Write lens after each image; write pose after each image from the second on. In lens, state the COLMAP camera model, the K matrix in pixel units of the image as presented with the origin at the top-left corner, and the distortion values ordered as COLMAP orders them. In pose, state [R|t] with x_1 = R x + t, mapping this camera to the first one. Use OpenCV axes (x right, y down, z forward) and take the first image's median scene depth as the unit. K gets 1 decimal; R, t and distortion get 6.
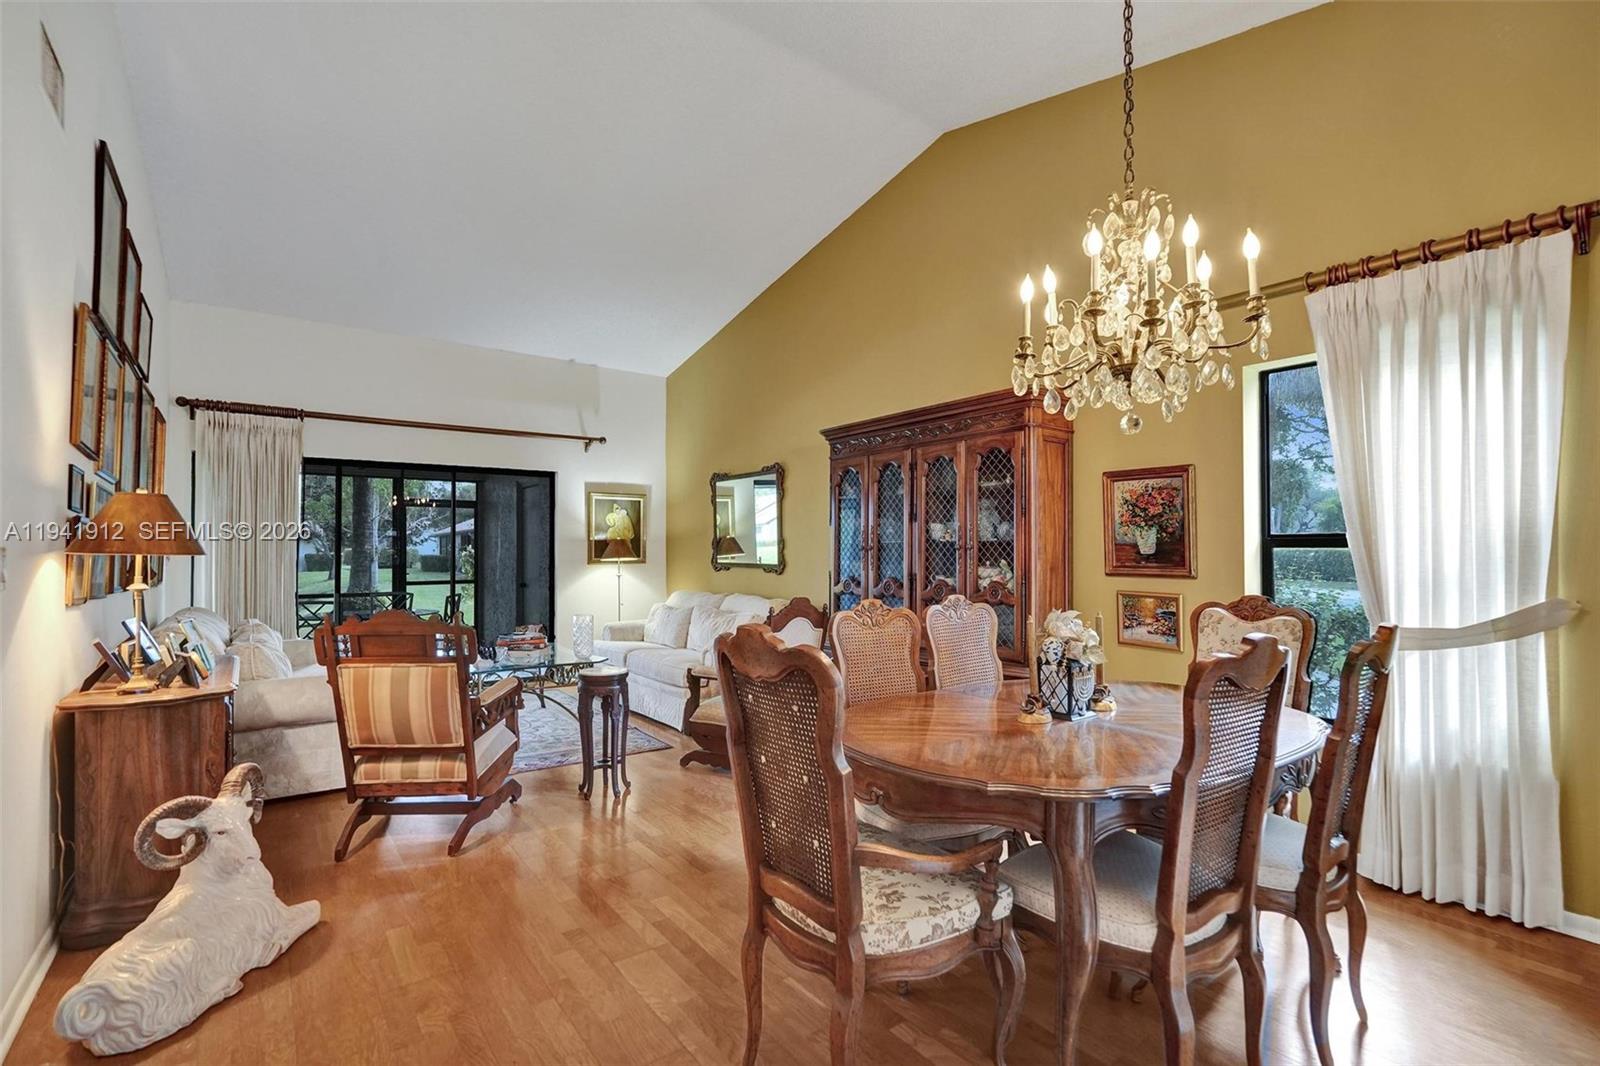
lens RADIAL K [[737.5, 0, 826.4], [0, 737.5, 539.4], [0, 0, 1]] dist [0.001610, 0.000141]
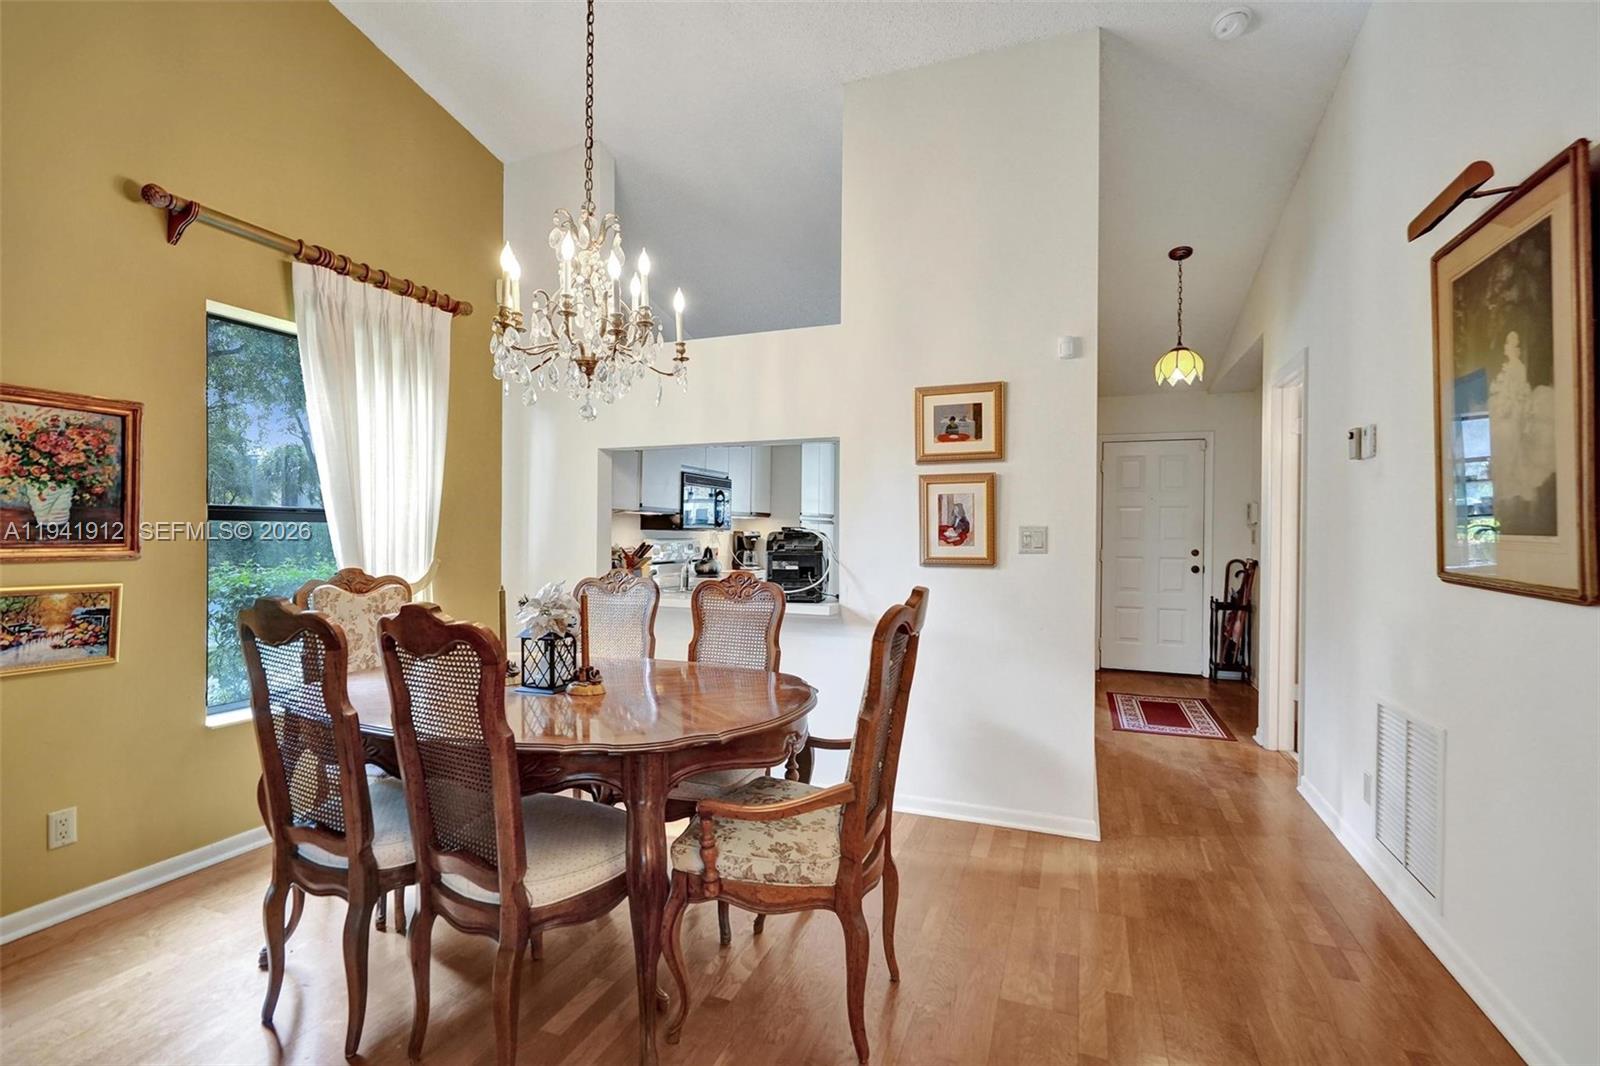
lens RADIAL K [[738.5, 0, 800.6], [0, 738.5, 544.4], [0, 0, 1]] dist [-0.020202, 0.009902]
pose [[-0.506380, -0.014674, 0.862186, -0.443379], [-0.018941, 0.999803, 0.005893, 0.020808], [-0.862102, -0.013346, -0.506558, 0.770121]]
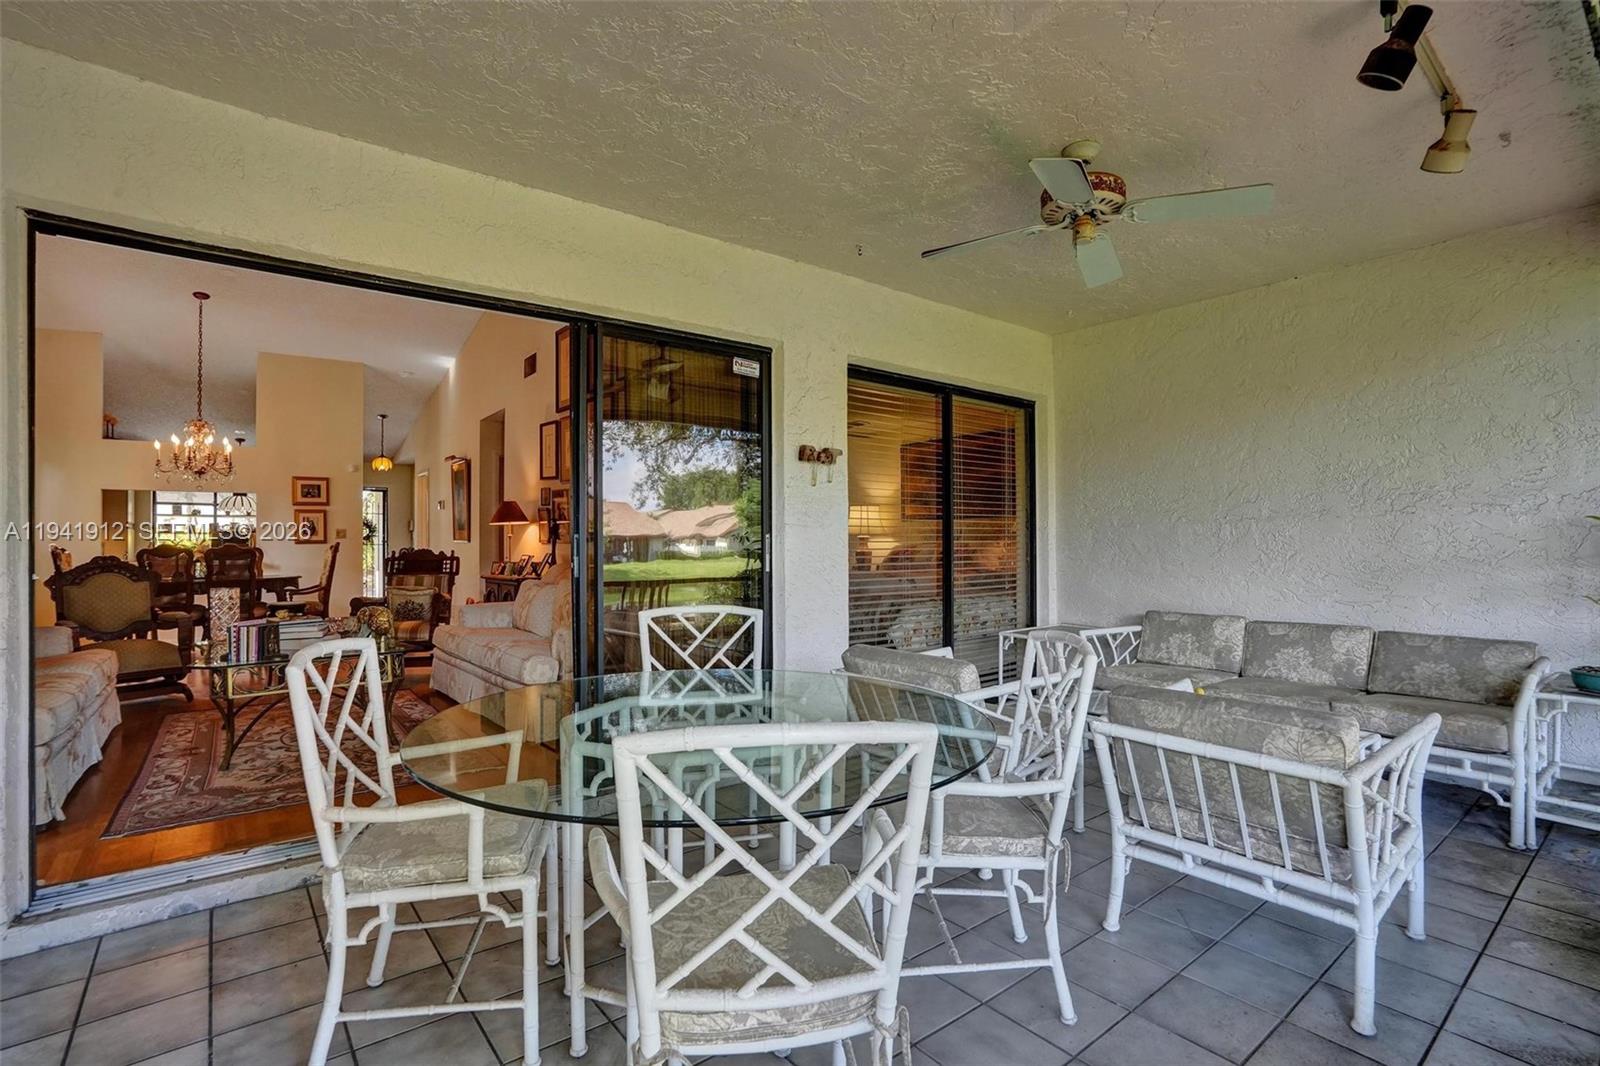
lens RADIAL K [[738.5, 0, 800.6], [0, 738.5, 544.4], [0, 0, 1]] dist [-0.020202, 0.009902]
pose [[-0.999938, 0.001258, -0.011088, -1.114927], [0.001367, 0.999951, -0.009817, 0.062708], [0.011075, -0.009832, -0.999890, 2.103685]]
